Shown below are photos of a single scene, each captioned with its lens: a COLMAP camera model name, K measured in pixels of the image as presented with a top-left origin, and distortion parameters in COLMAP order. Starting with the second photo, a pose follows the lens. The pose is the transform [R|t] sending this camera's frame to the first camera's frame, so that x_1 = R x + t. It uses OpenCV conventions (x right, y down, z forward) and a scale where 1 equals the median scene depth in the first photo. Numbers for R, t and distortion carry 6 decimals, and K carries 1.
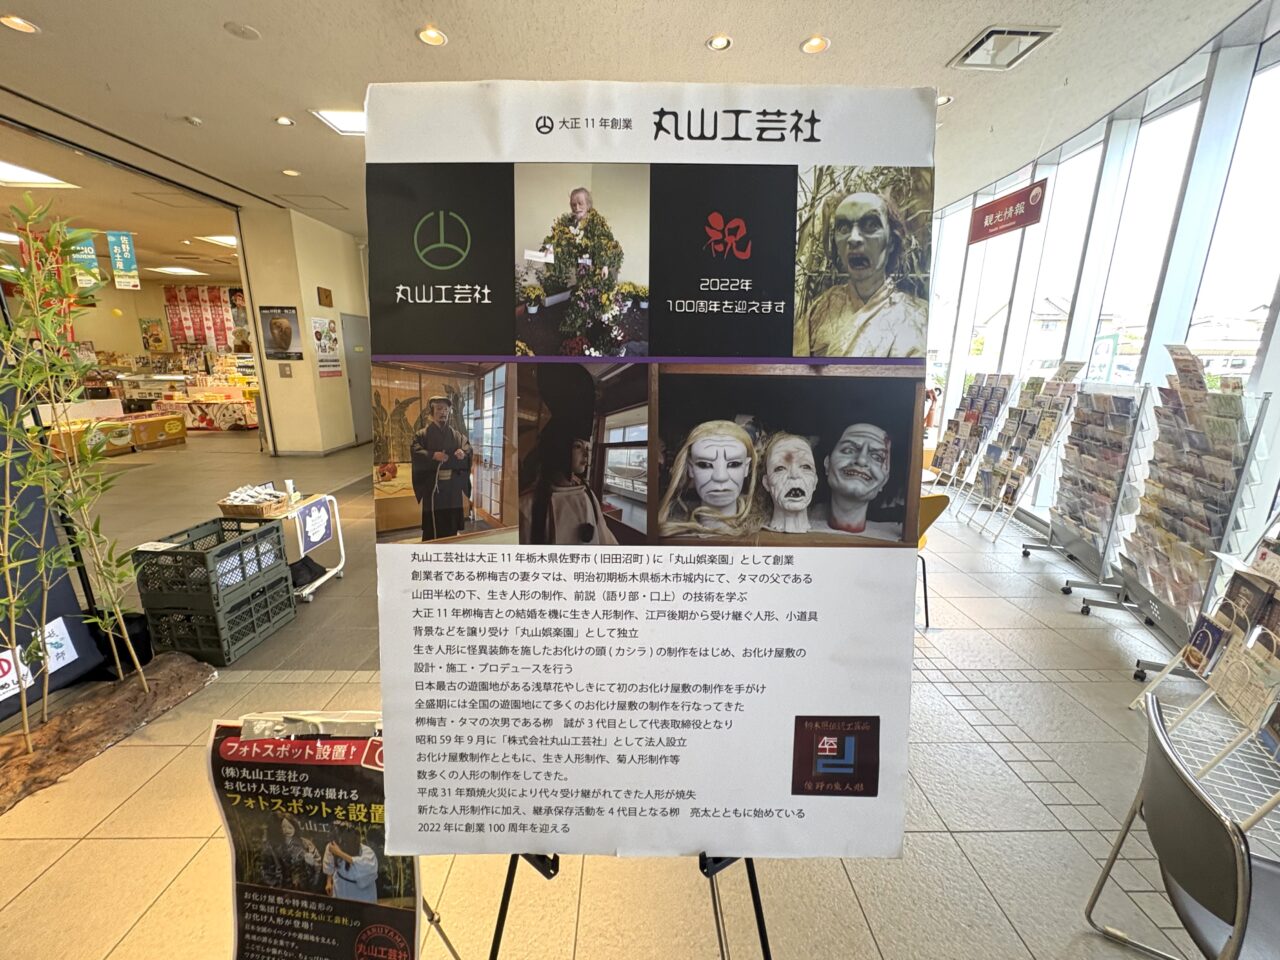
lens RADIAL K [[510.9, 0, 642.2], [0, 510.9, 480.6], [0, 0, 1]] dist [0.000853, -0.000116]
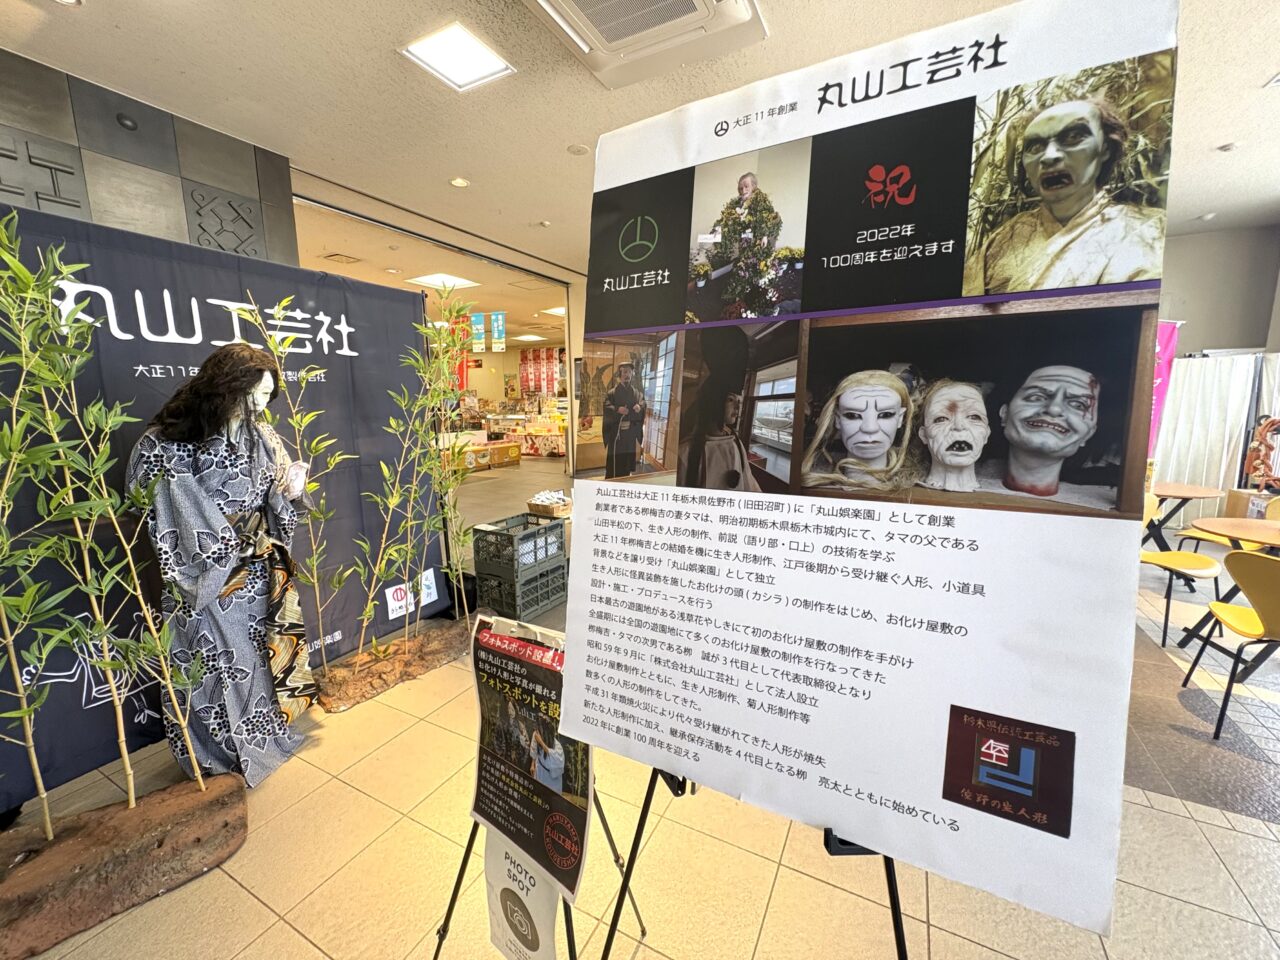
lens RADIAL K [[510.9, 0, 642.2], [0, 510.9, 480.6], [0, 0, 1]] dist [0.000853, -0.000116]
pose [[0.877086, 0.053461, -0.477349, 0.233650], [-0.090419, 0.994397, -0.054770, 0.177162], [0.471746, 0.091199, 0.877005, -0.043220]]
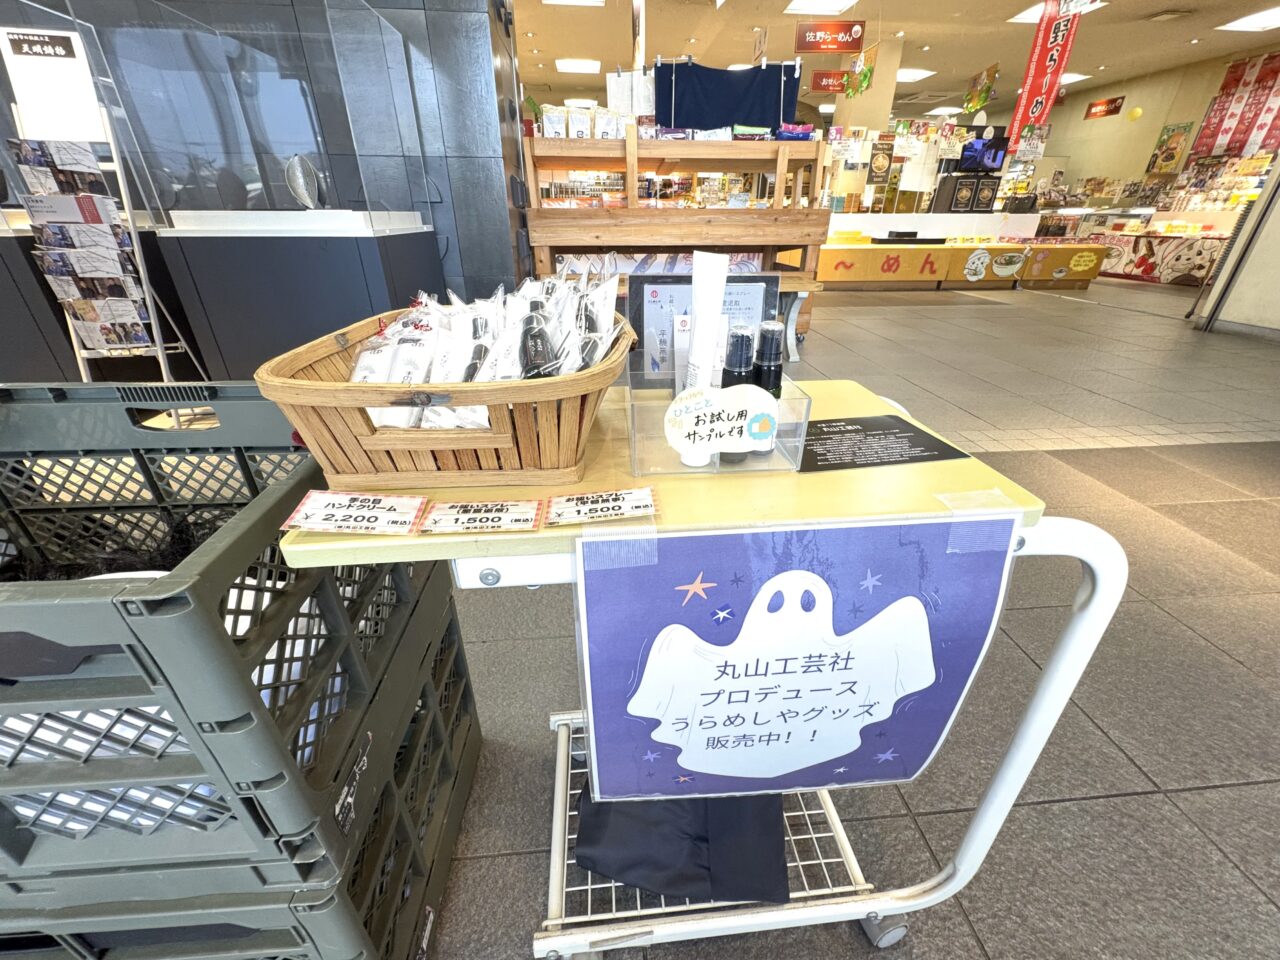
lens RADIAL K [[510.9, 0, 642.2], [0, 510.9, 480.6], [0, 0, 1]] dist [0.000853, -0.000116]
pose [[0.069223, 0.452982, -0.888828, -3.146213], [-0.236595, 0.873001, 0.426489, -0.014342], [0.969139, 0.180769, 0.167605, 5.323790]]
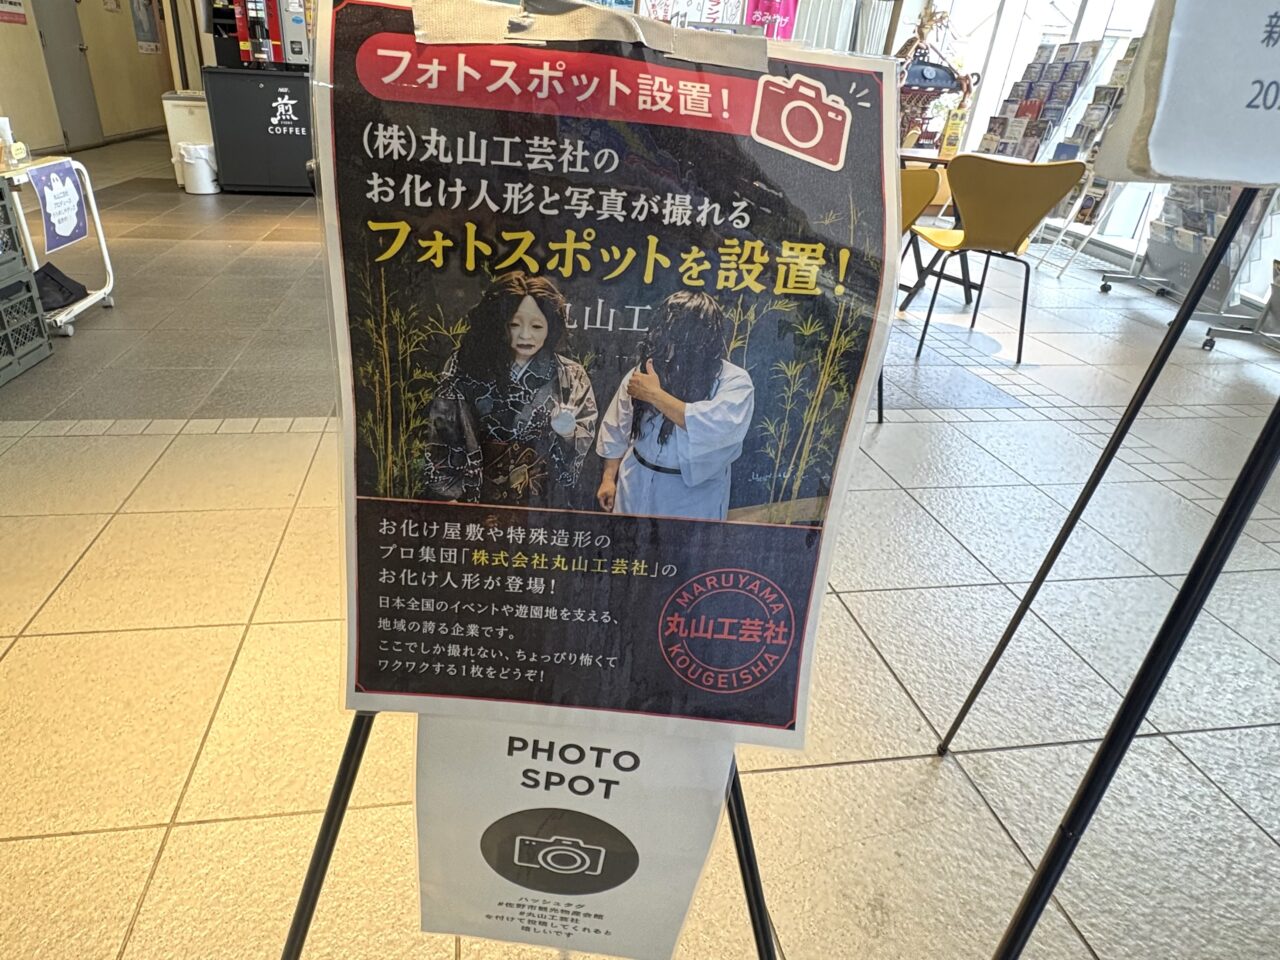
lens RADIAL K [[701.4, 0, 569.9], [0, 701.4, 403.0], [0, 0, 1]] dist [0.001292, 0.000658]
pose [[0.992808, -0.013049, 0.119007, -0.910304], [-0.011090, 0.979743, 0.199951, 0.790872], [-0.119205, -0.199832, 0.972552, 0.606282]]
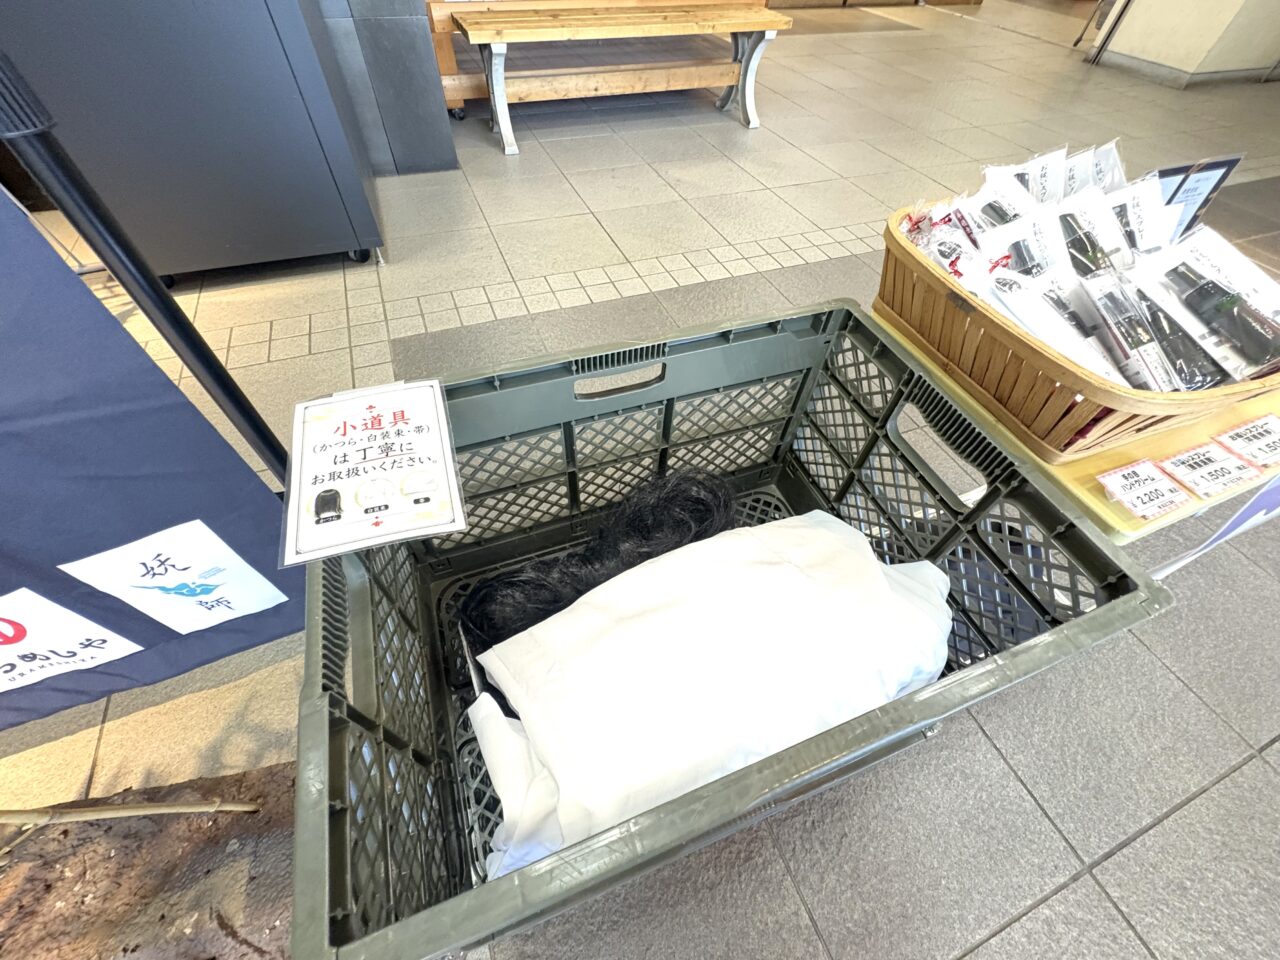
lens RADIAL K [[510.9, 0, 642.2], [0, 510.9, 480.6], [0, 0, 1]] dist [0.000853, -0.000116]
pose [[0.359214, 0.725067, -0.587573, -3.512669], [-0.254366, 0.681825, 0.685866, 0.038034], [0.897921, -0.096914, 0.429354, 4.246535]]
